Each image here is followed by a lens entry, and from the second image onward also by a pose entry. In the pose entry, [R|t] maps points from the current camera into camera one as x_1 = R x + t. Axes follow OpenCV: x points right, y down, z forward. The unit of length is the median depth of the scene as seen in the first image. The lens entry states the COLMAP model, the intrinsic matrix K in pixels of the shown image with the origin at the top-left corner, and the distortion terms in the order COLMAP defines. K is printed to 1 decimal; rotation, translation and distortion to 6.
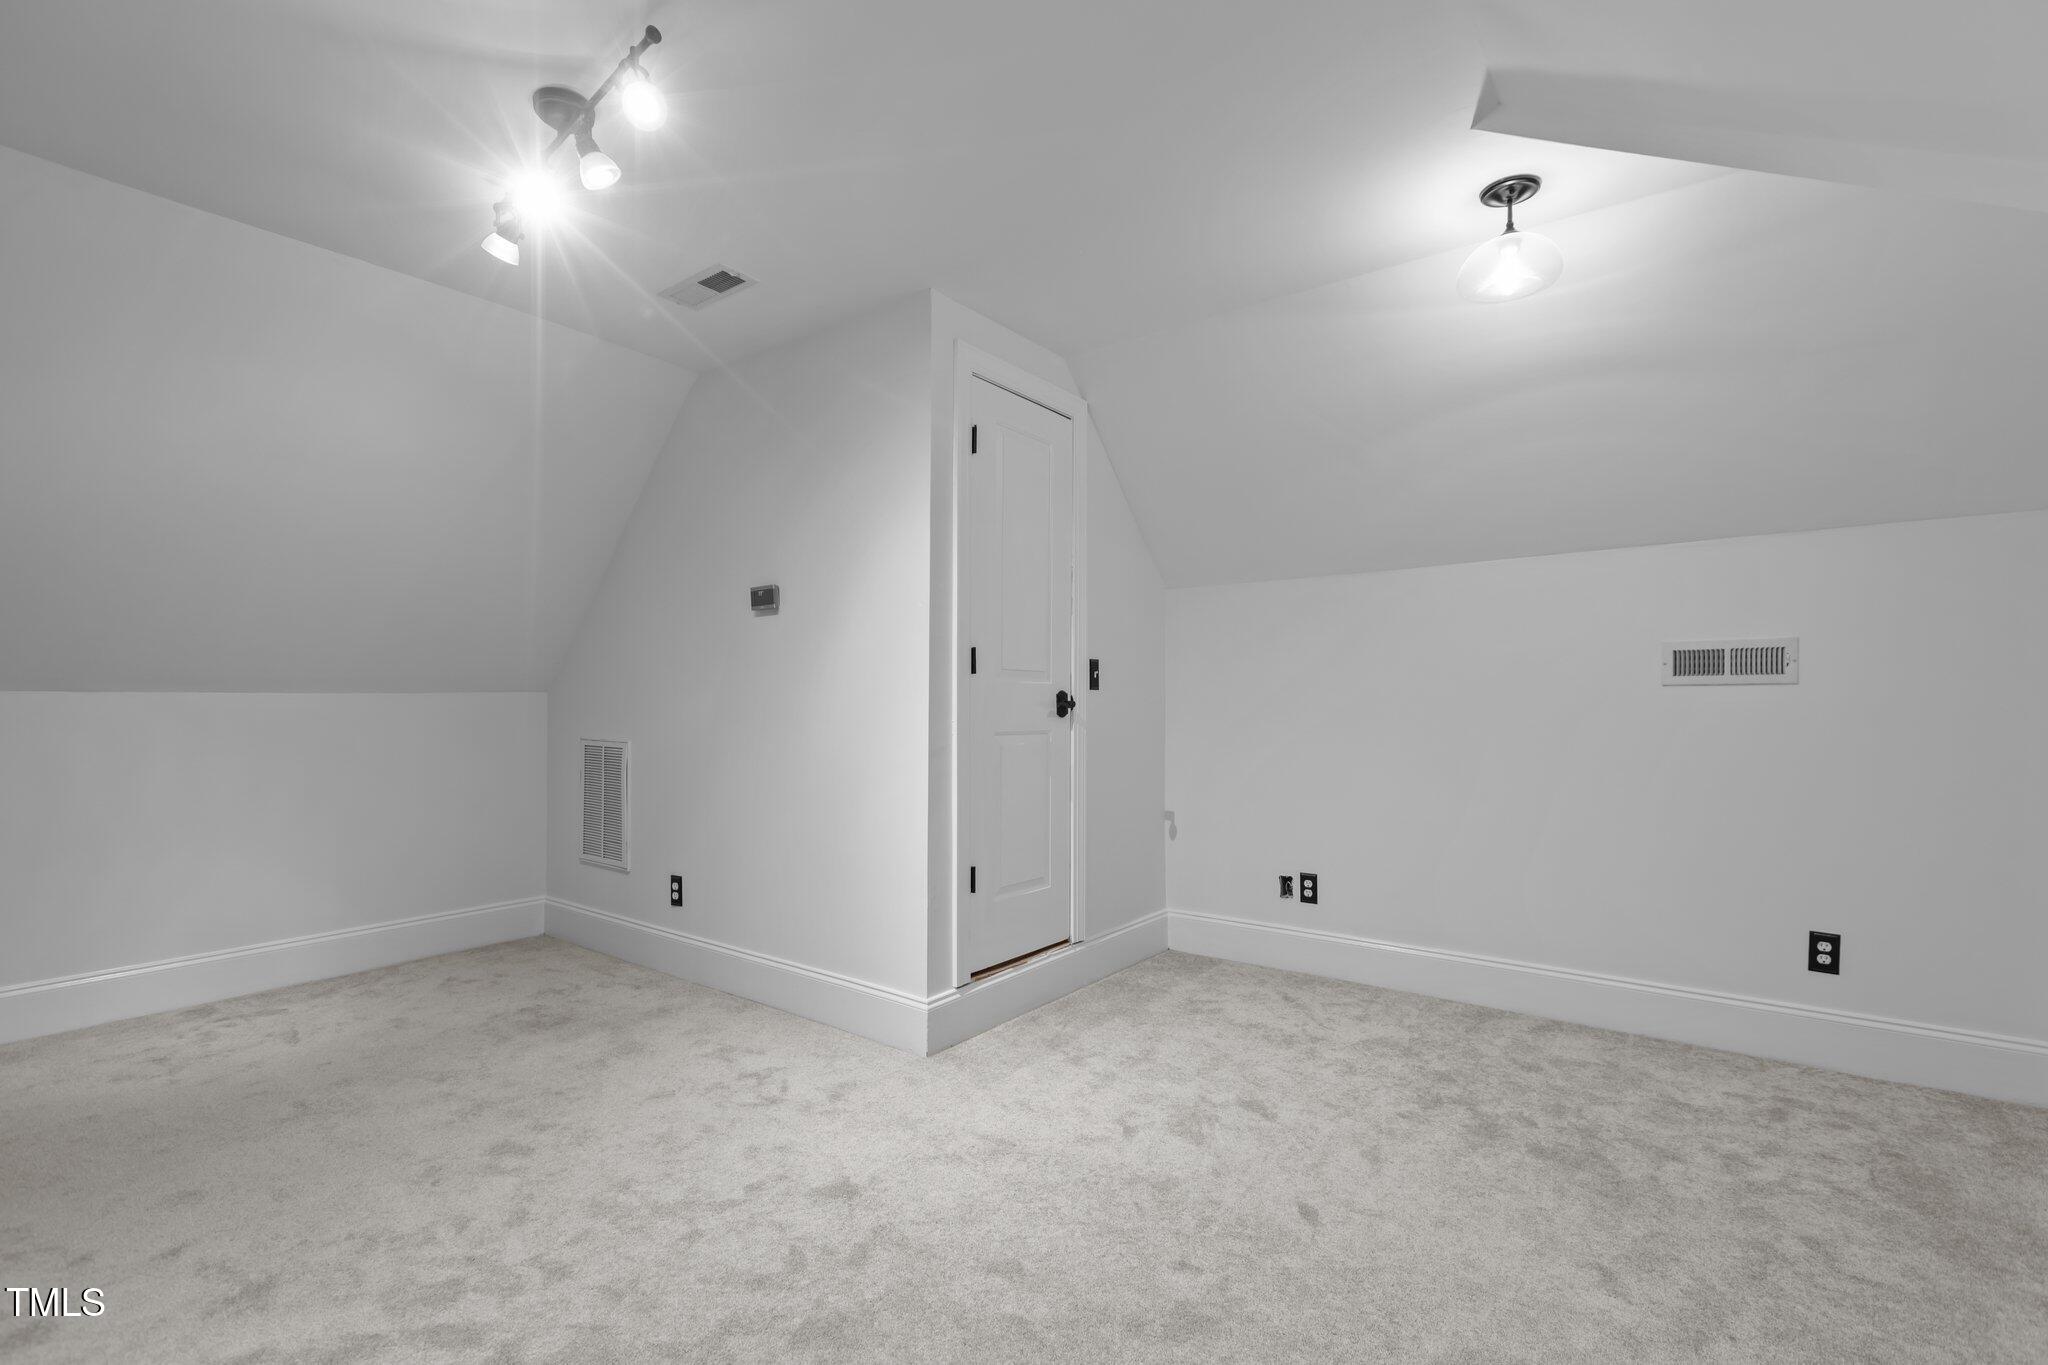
lens RADIAL K [[912.7, 0, 1029.0], [0, 912.7, 693.0], [0, 0, 1]] dist [-0.000155, -0.000200]
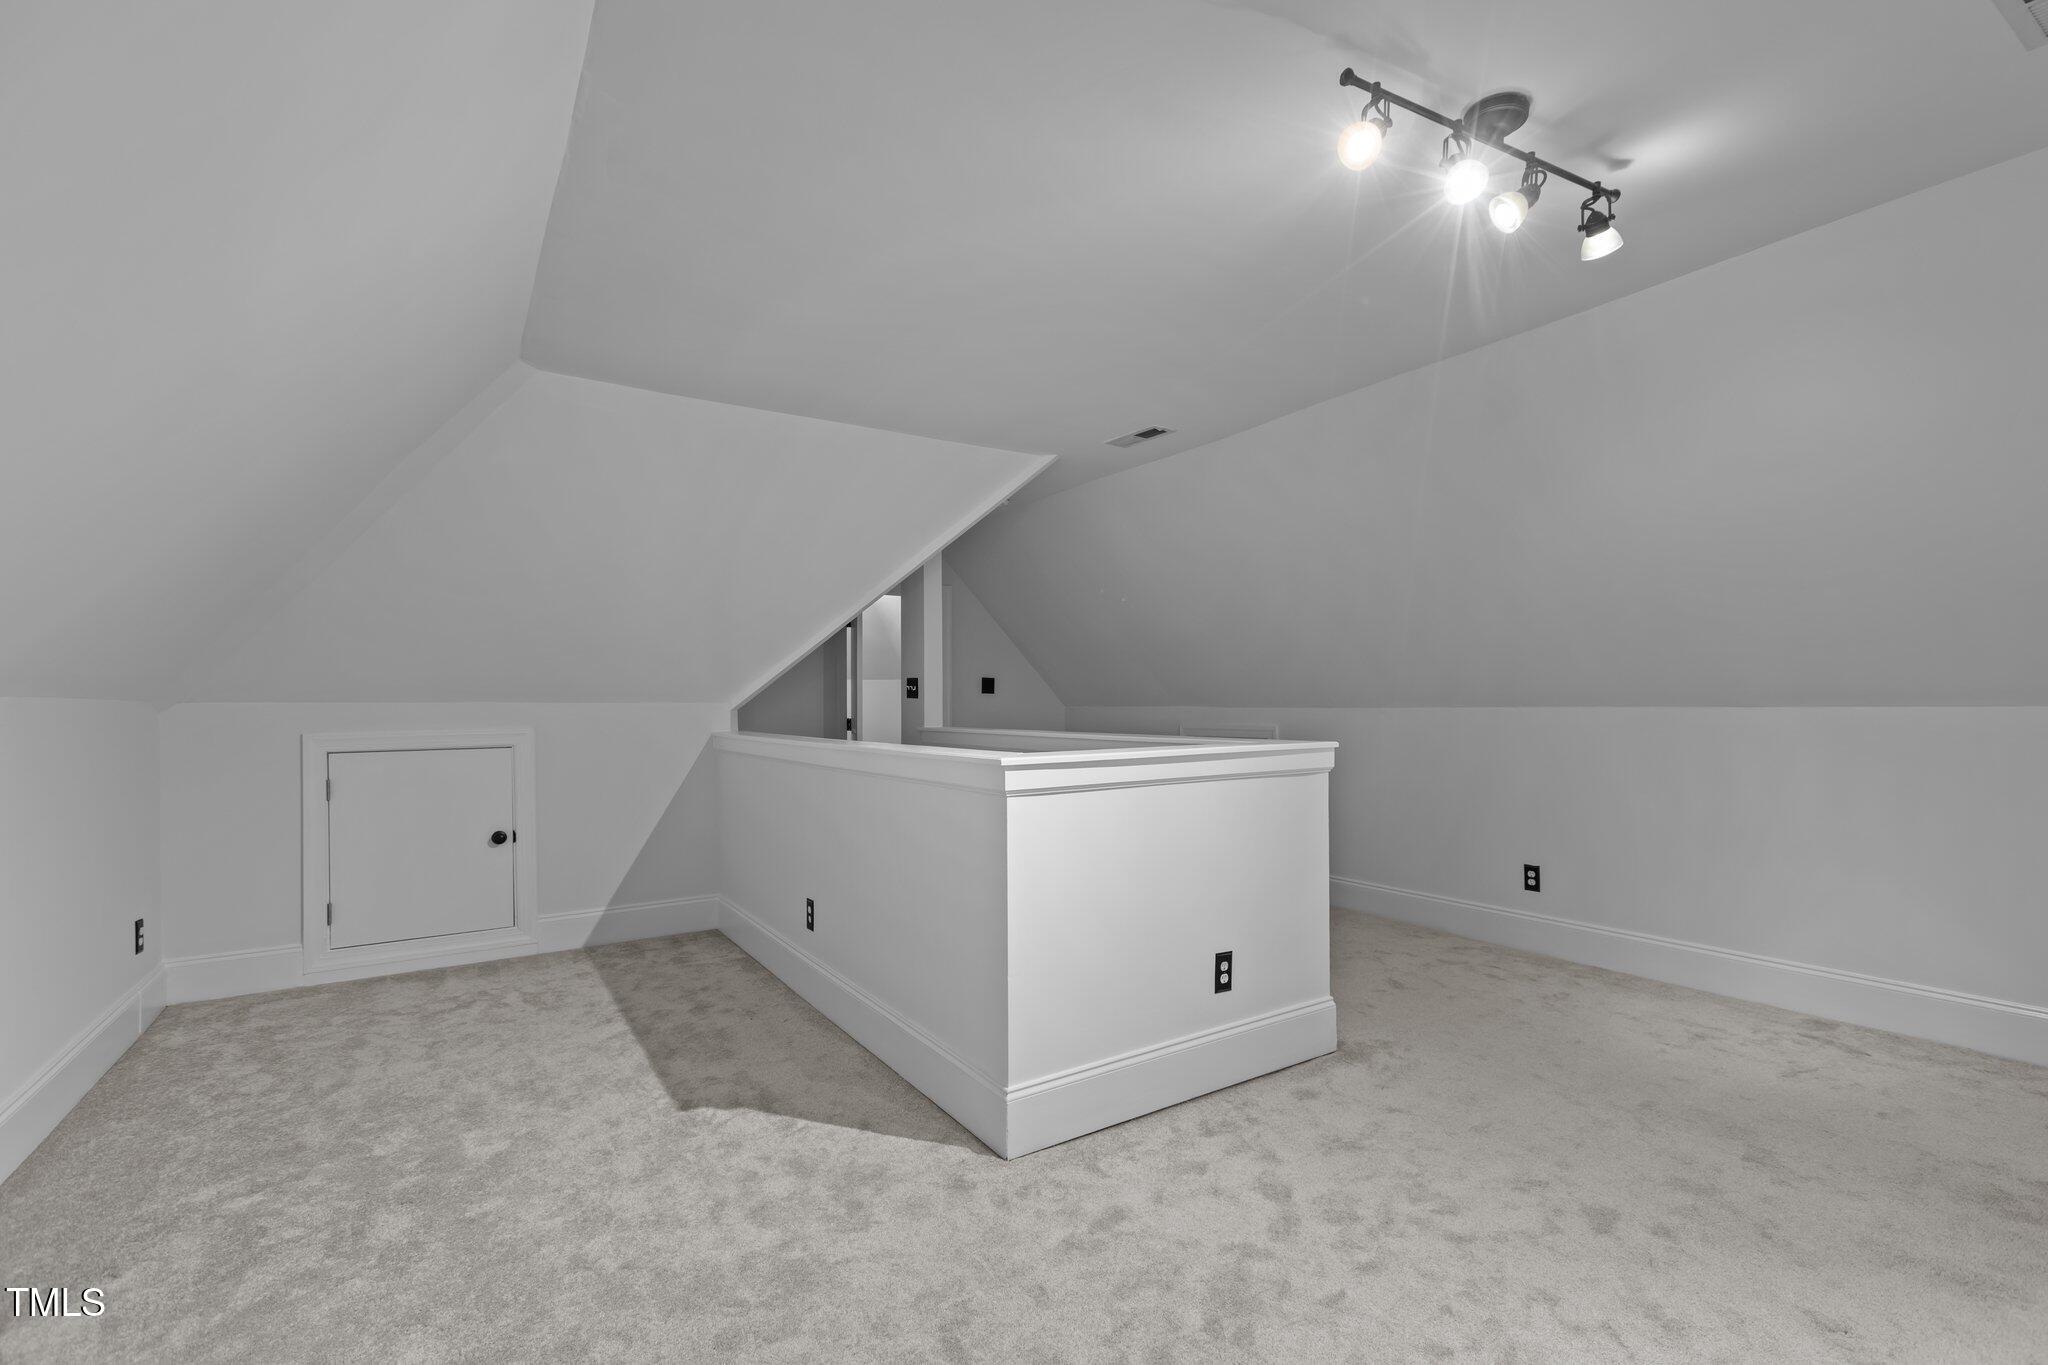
lens RADIAL K [[912.7, 0, 1033.6], [0, 912.7, 699.8], [0, 0, 1]] dist [-0.000155, -0.000200]
pose [[-0.360567, -0.001718, -0.932732, 0.453926], [0.028310, 0.999517, -0.012785, -0.029837], [0.932304, -0.031016, -0.360344, 0.727973]]
